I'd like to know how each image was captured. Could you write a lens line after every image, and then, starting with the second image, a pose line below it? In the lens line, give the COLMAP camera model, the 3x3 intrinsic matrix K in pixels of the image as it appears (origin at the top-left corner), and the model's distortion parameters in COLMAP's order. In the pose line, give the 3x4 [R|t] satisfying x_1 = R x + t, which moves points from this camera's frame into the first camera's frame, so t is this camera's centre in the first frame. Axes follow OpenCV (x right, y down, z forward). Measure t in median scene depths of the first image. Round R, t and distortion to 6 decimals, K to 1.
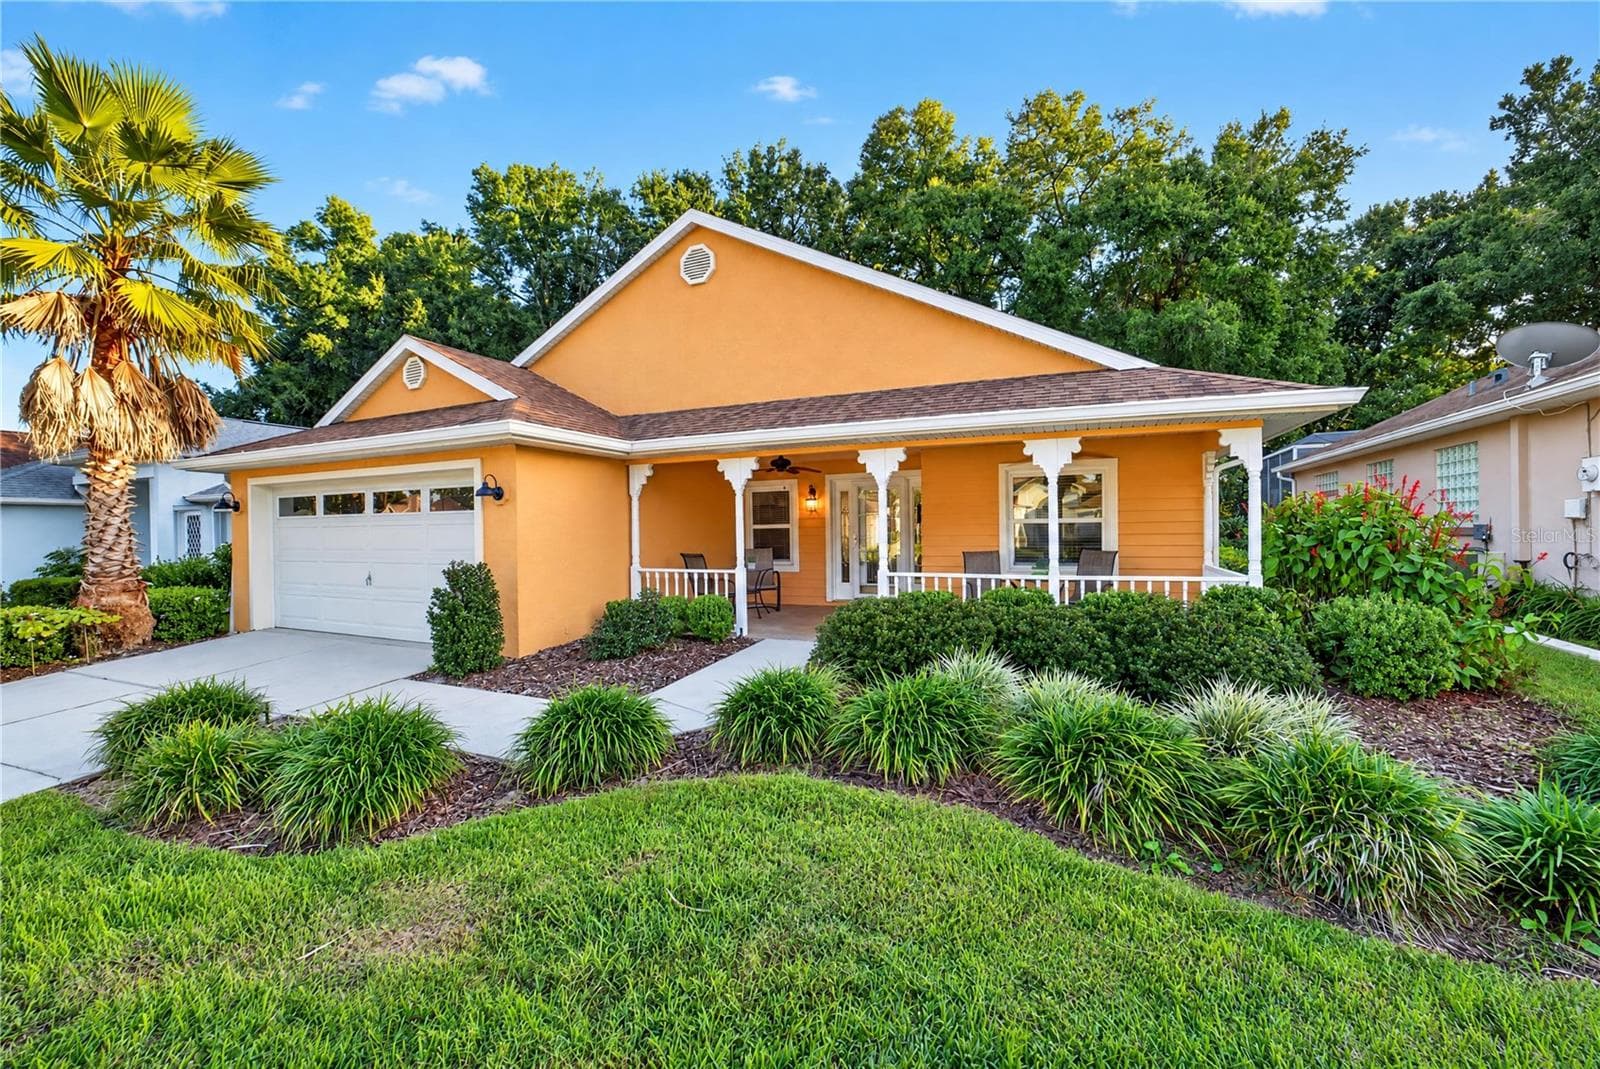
lens RADIAL K [[620.4, 0, 804.2], [0, 620.4, 534.5], [0, 0, 1]] dist [-0.035789, 0.007686]
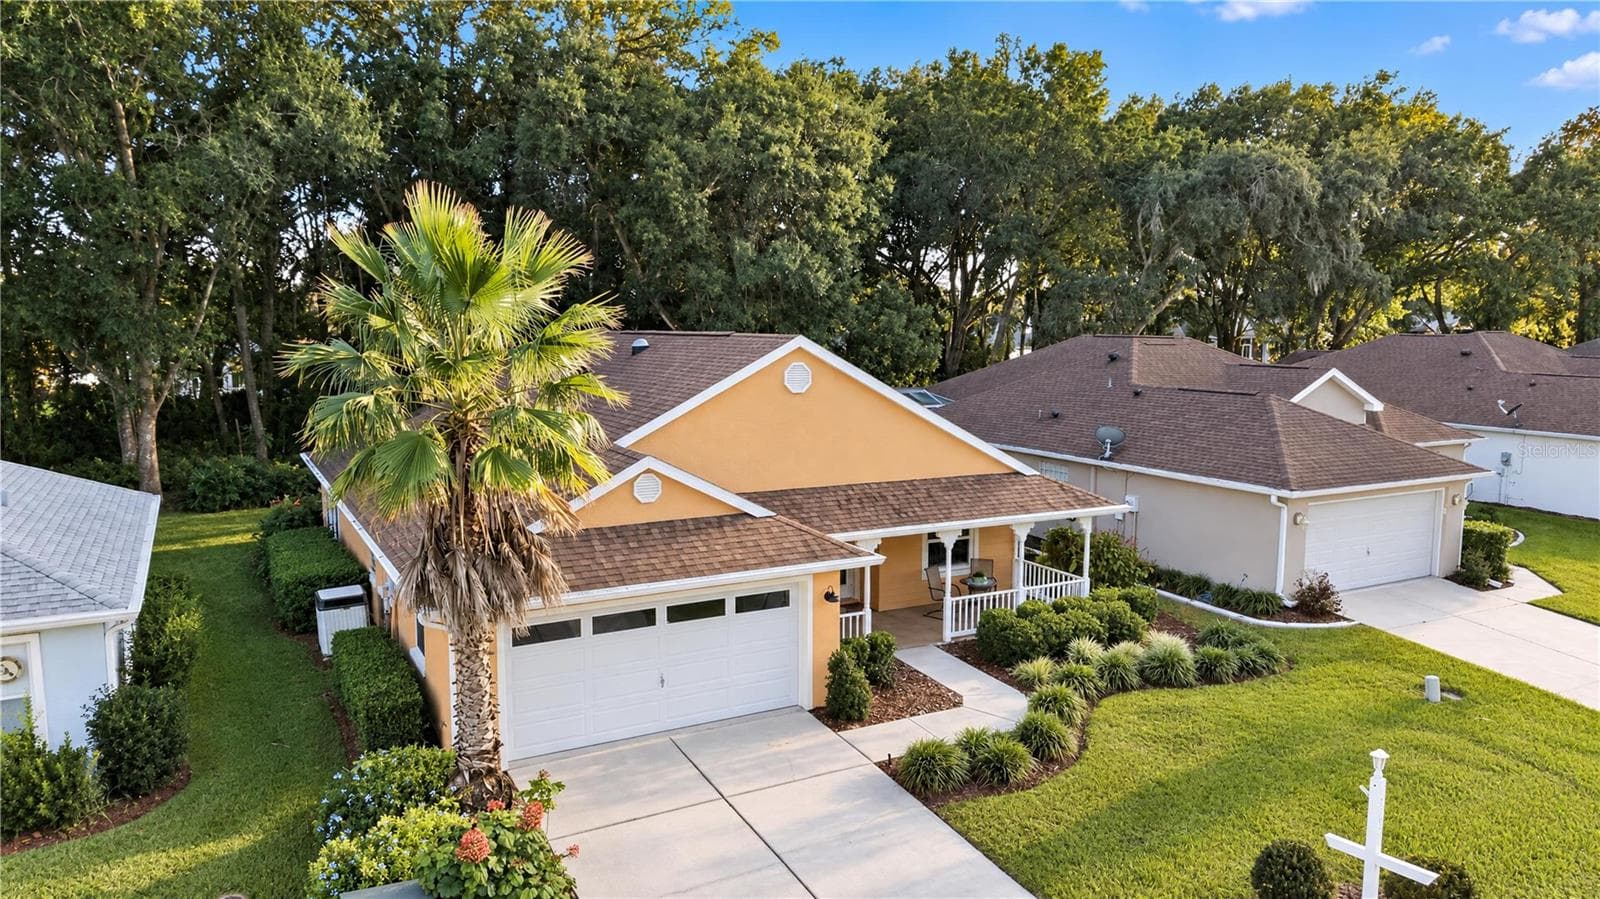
lens RADIAL K [[1124.7, 0, 801.4], [0, 1124.7, 420.2], [0, 0, 1]] dist [-0.000264, 0.001014]
pose [[0.599575, -0.060393, 0.798037, -2.241833], [-0.005782, 0.996796, 0.079779, -0.592592], [-0.800298, -0.052448, 0.597305, -0.438257]]
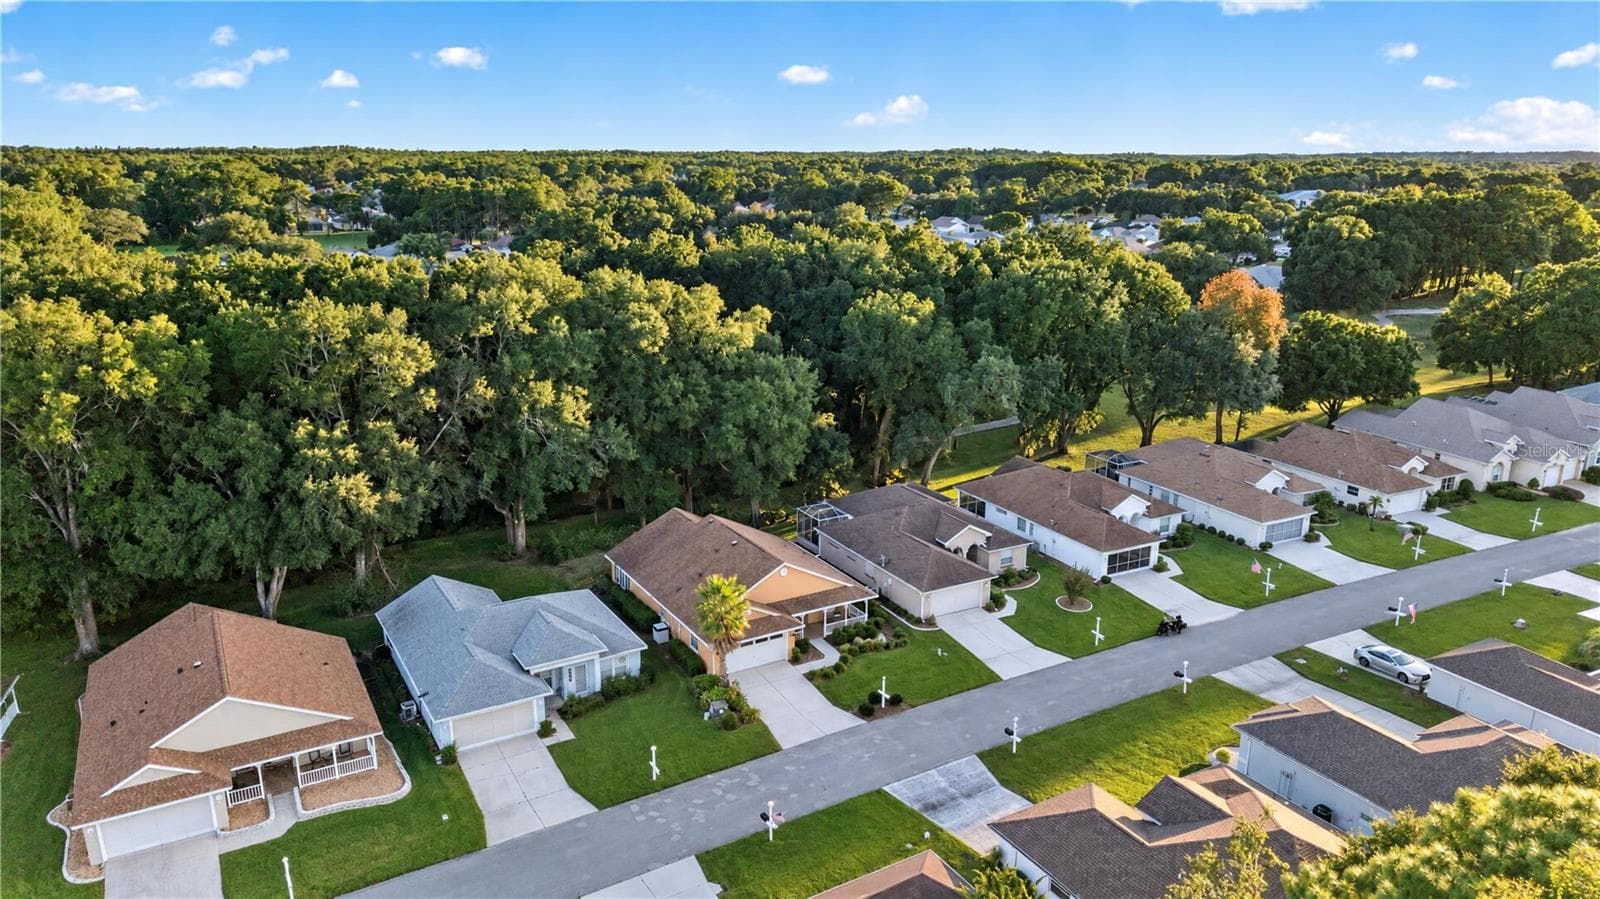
lens RADIAL K [[1085.1, 0, 800.0], [0, 1085.1, 449.5], [0, 0, 1]] dist [0.003371, 0.001773]
pose [[0.586148, -0.204269, 0.784031, -7.325990], [0.004276, 0.968462, 0.249124, -3.898177], [-0.810192, -0.142671, 0.568536, -4.248624]]
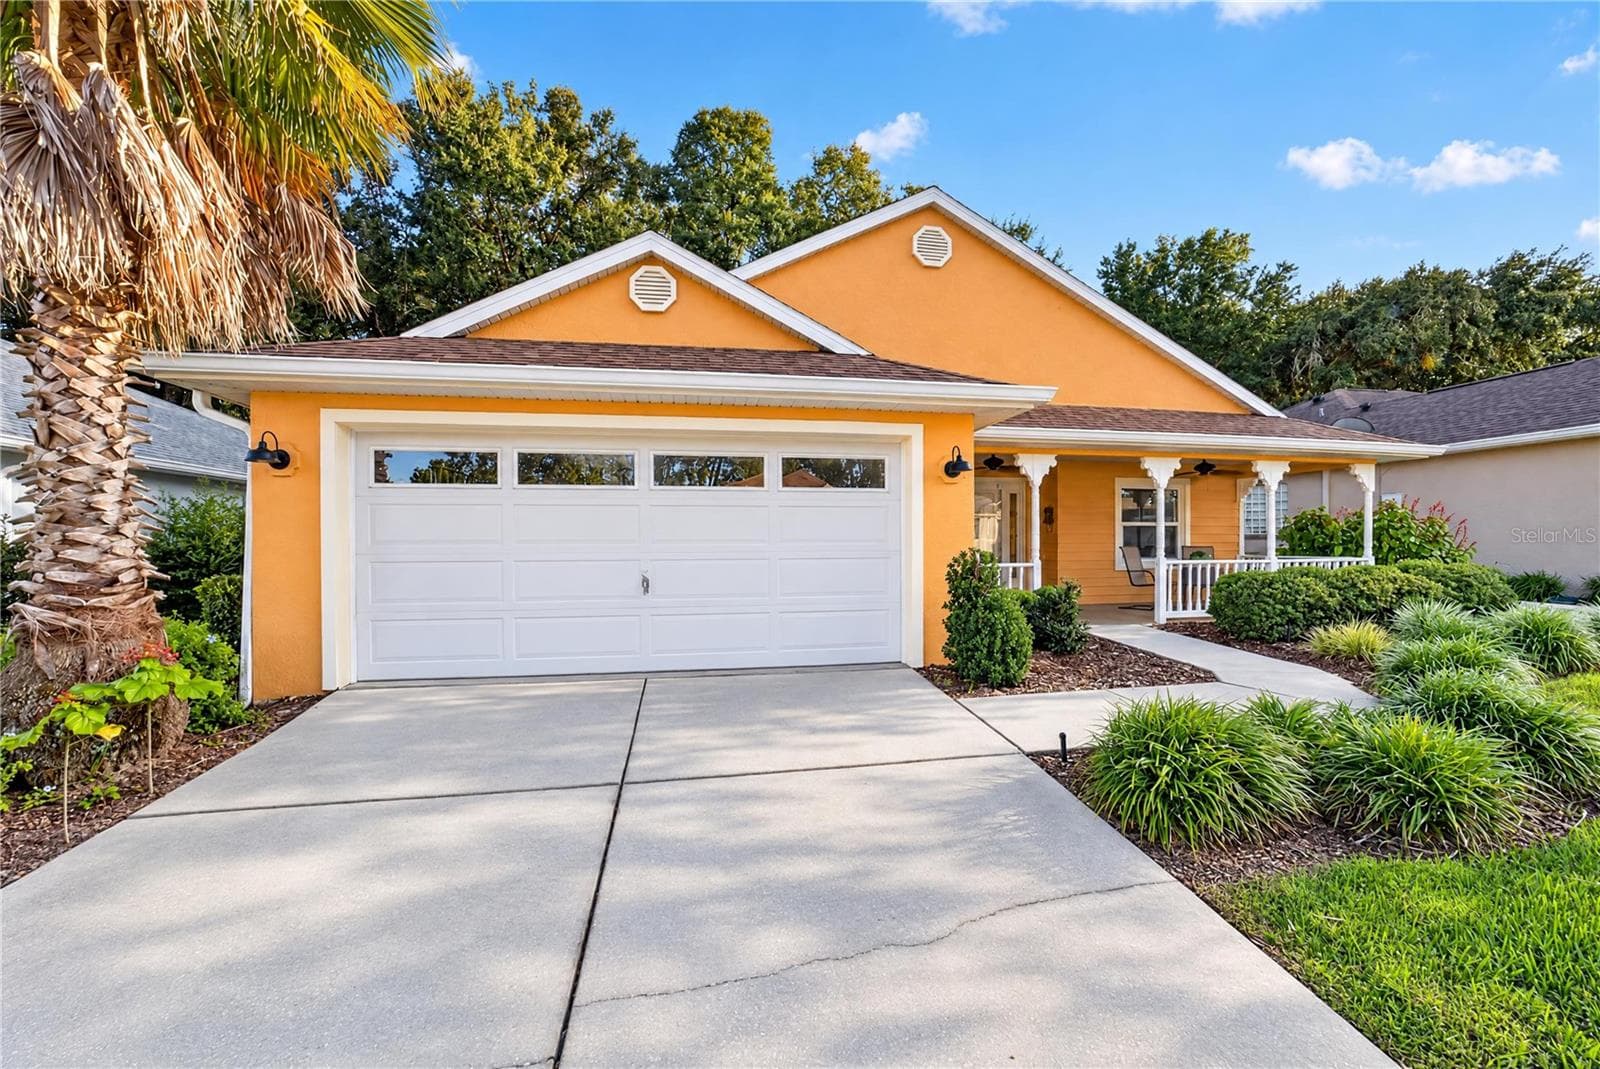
lens RADIAL K [[631.4, 0, 800.0], [0, 631.4, 534.5], [0, 0, 1]] dist [-0.032197, 0.000124]
pose [[0.830406, 0.015600, 0.556940, -0.973714], [-0.004444, 0.999762, -0.021378, 0.033057], [-0.557141, 0.015277, 0.830278, 0.346828]]
